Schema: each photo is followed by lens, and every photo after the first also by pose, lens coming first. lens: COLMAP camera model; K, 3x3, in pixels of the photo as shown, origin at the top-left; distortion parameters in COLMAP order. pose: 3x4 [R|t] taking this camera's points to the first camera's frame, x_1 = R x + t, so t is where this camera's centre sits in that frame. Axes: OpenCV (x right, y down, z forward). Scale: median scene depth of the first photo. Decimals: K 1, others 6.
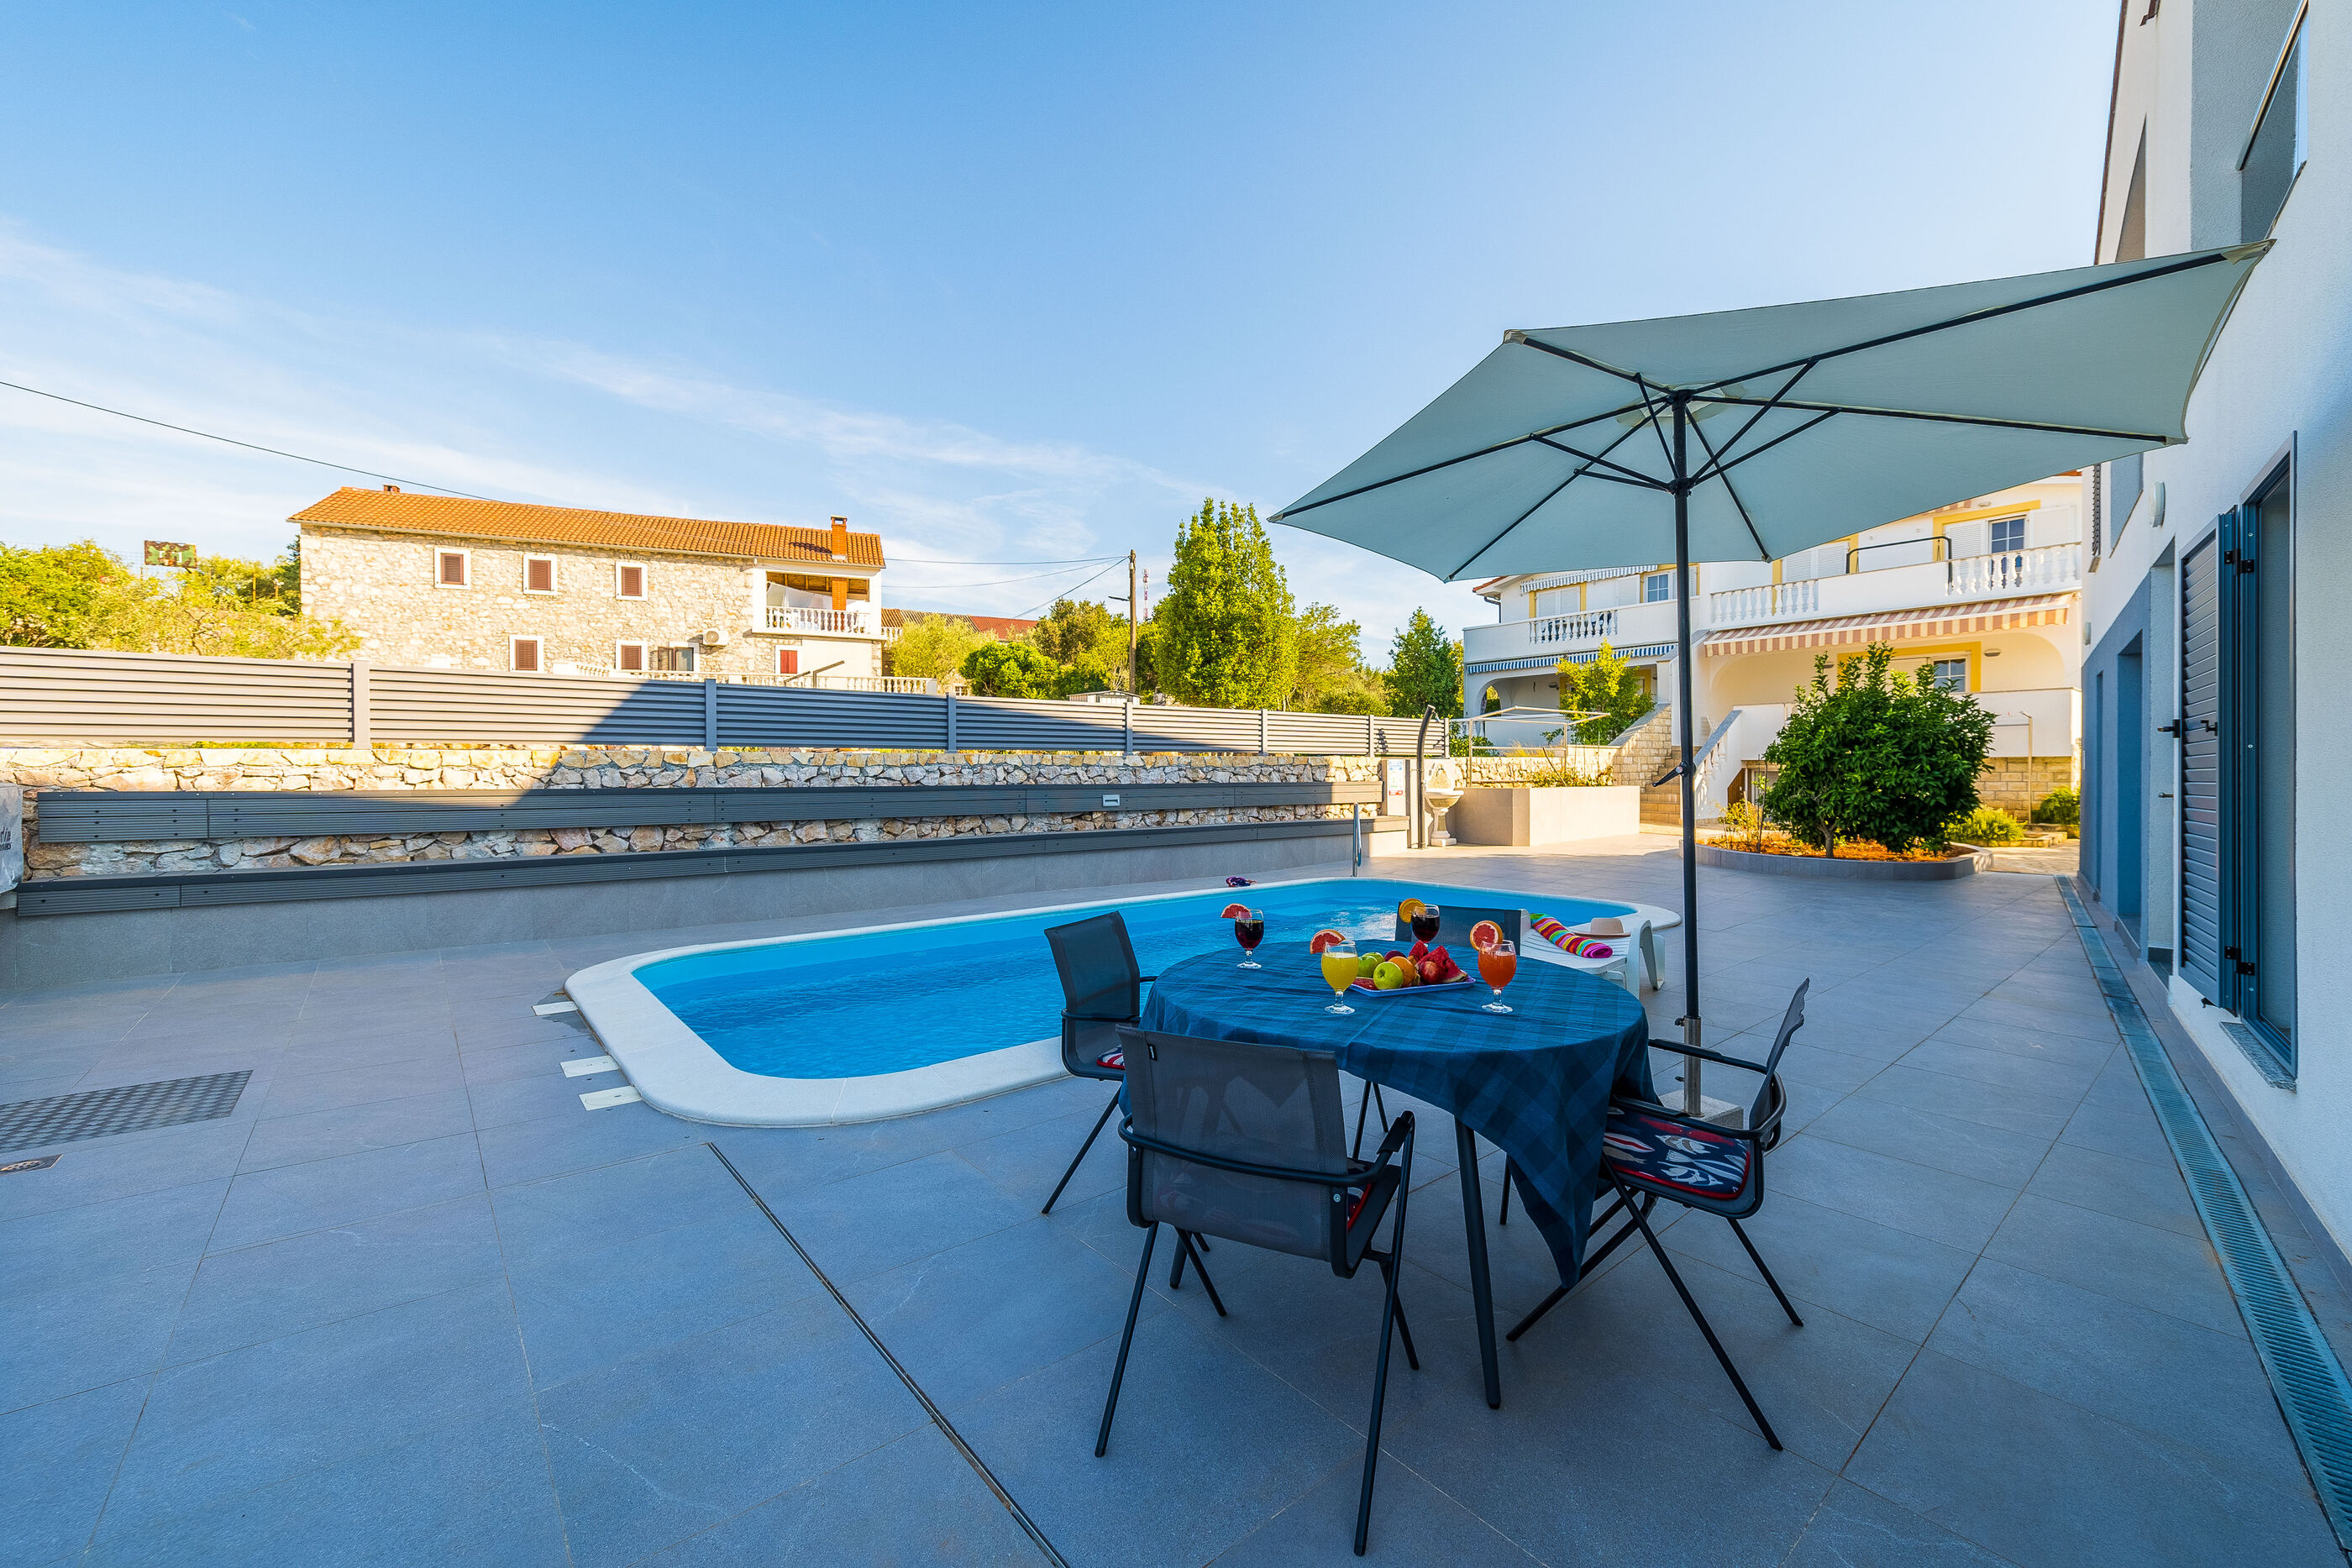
lens RADIAL K [[936.8, 0, 1187.1], [0, 936.8, 776.0], [0, 0, 1]] dist [0.012486, -0.001261]
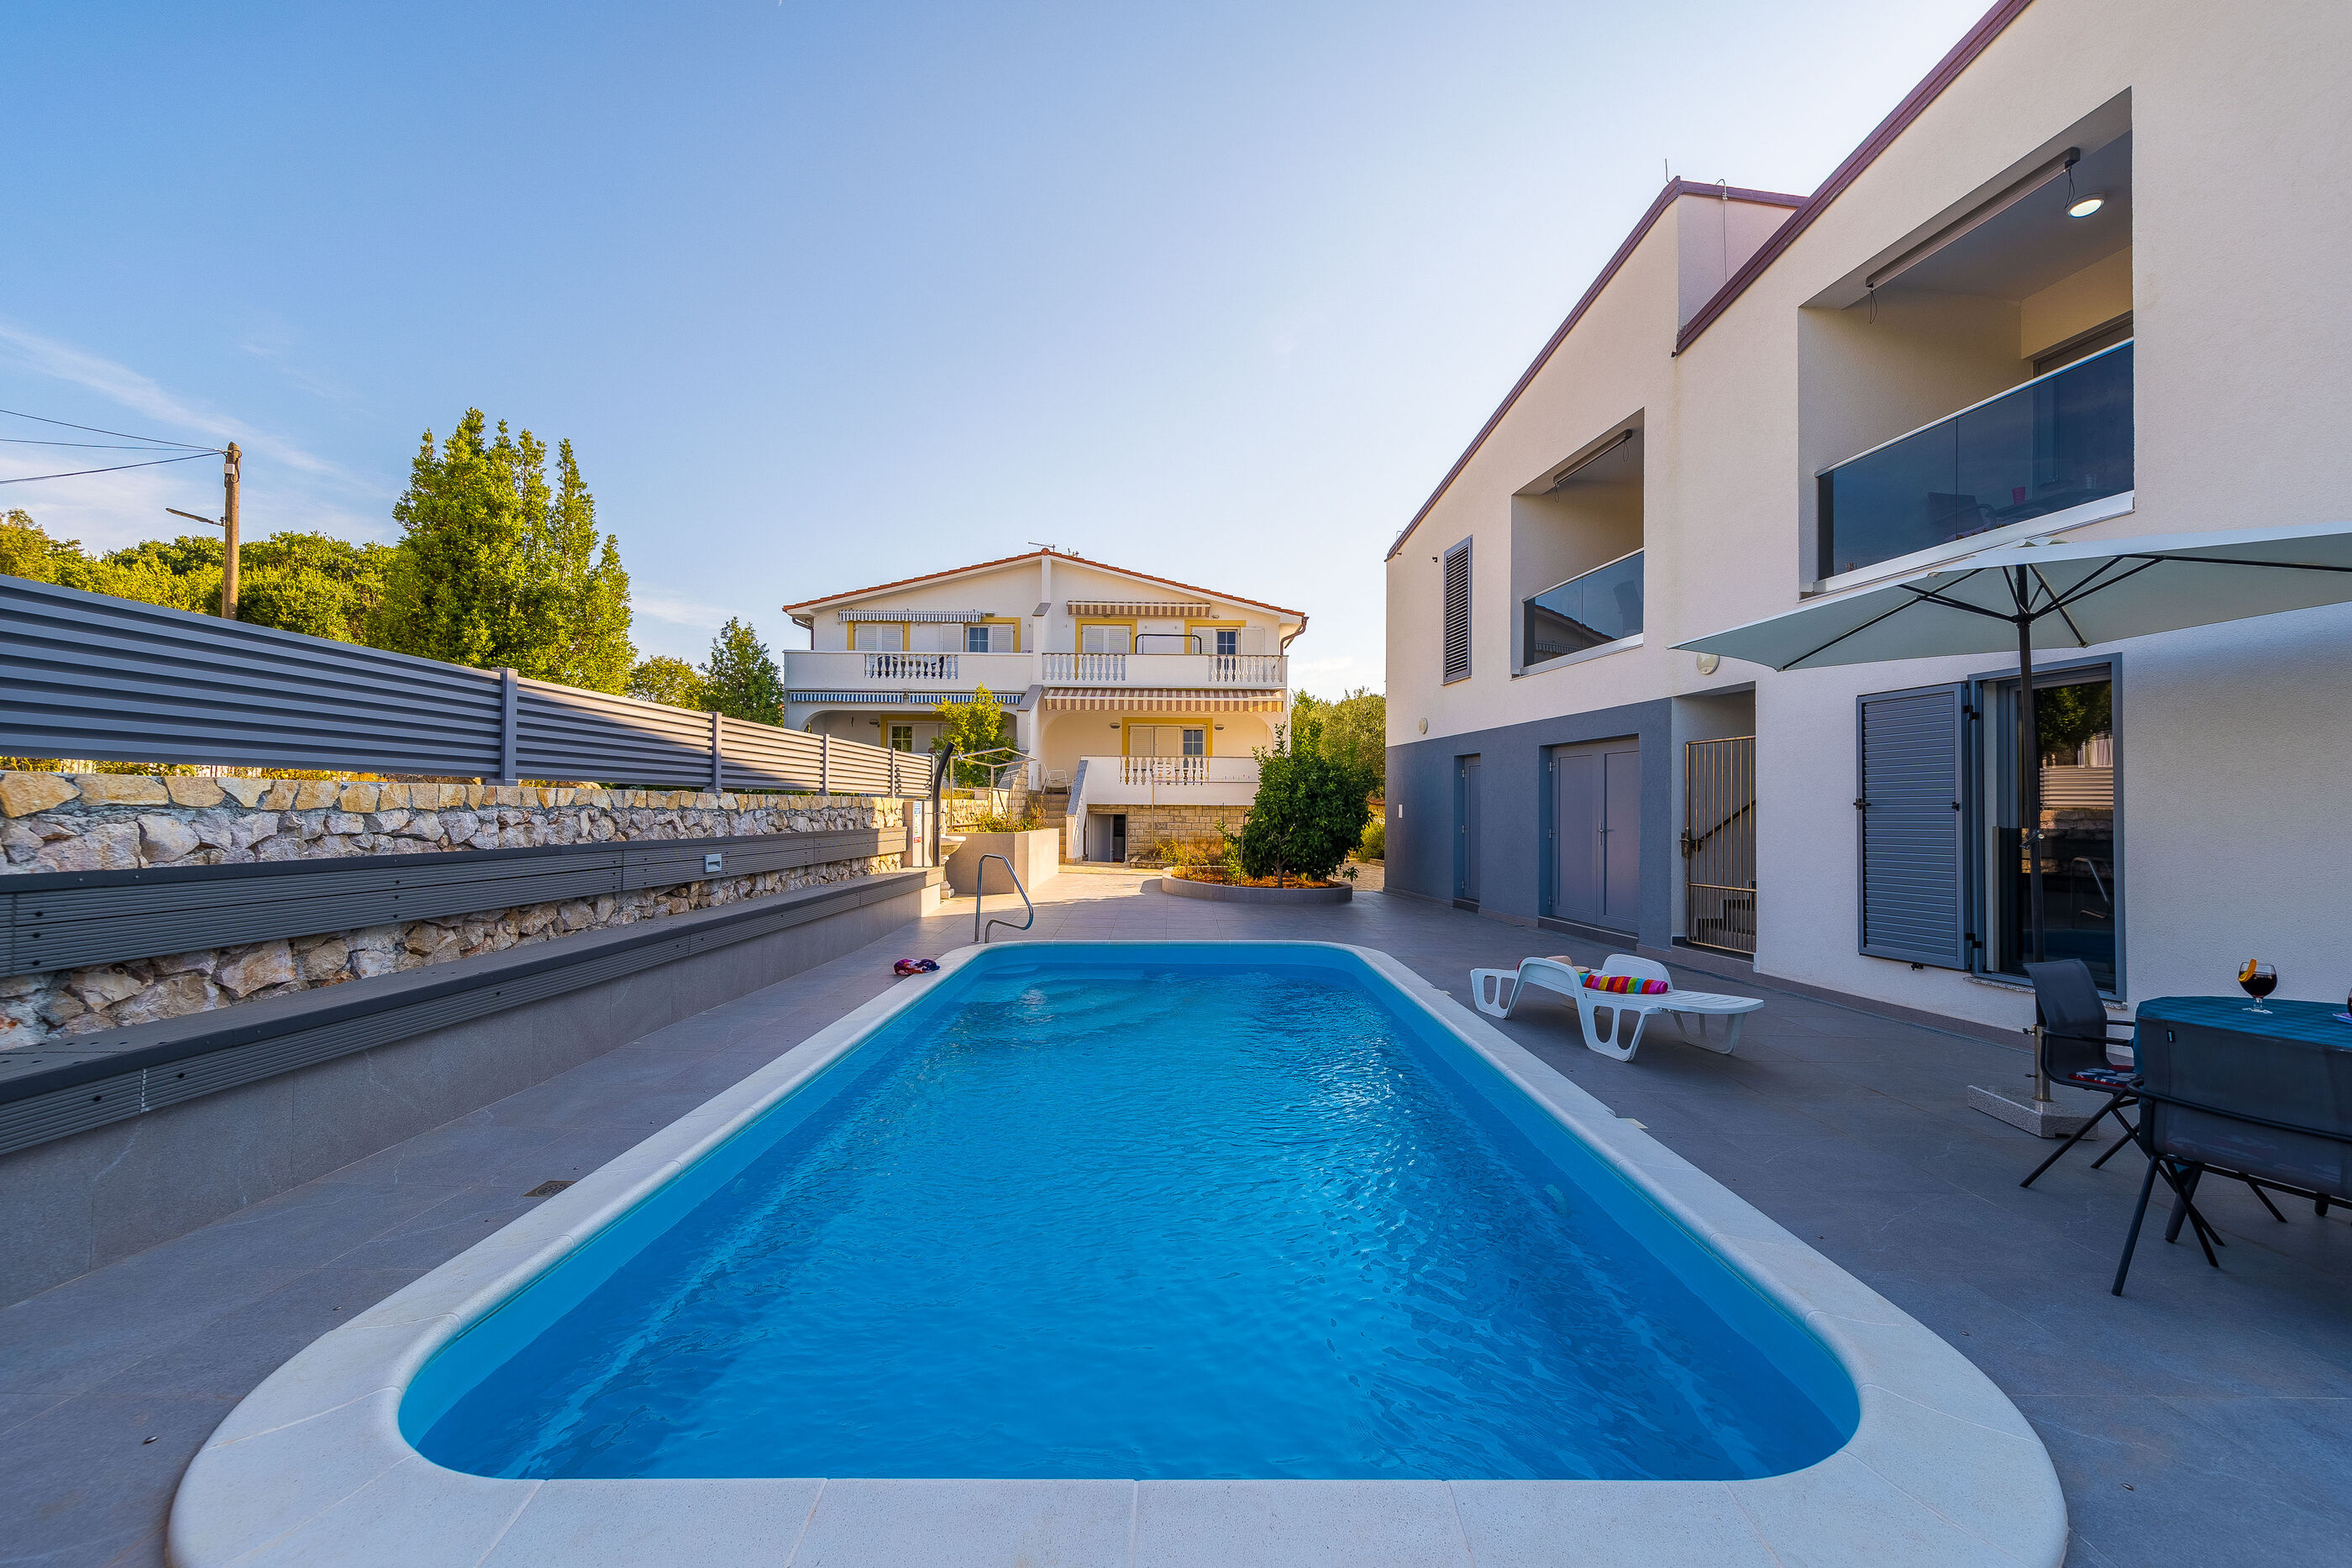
lens RADIAL K [[936.8, 0, 1178.5], [0, 936.8, 803.3], [0, 0, 1]] dist [0.012486, -0.001261]
pose [[0.629700, 0.014205, 0.776708, -0.371358], [-0.008265, 0.999899, -0.011586, -0.009995], [-0.776794, 0.000876, 0.629754, 0.333216]]
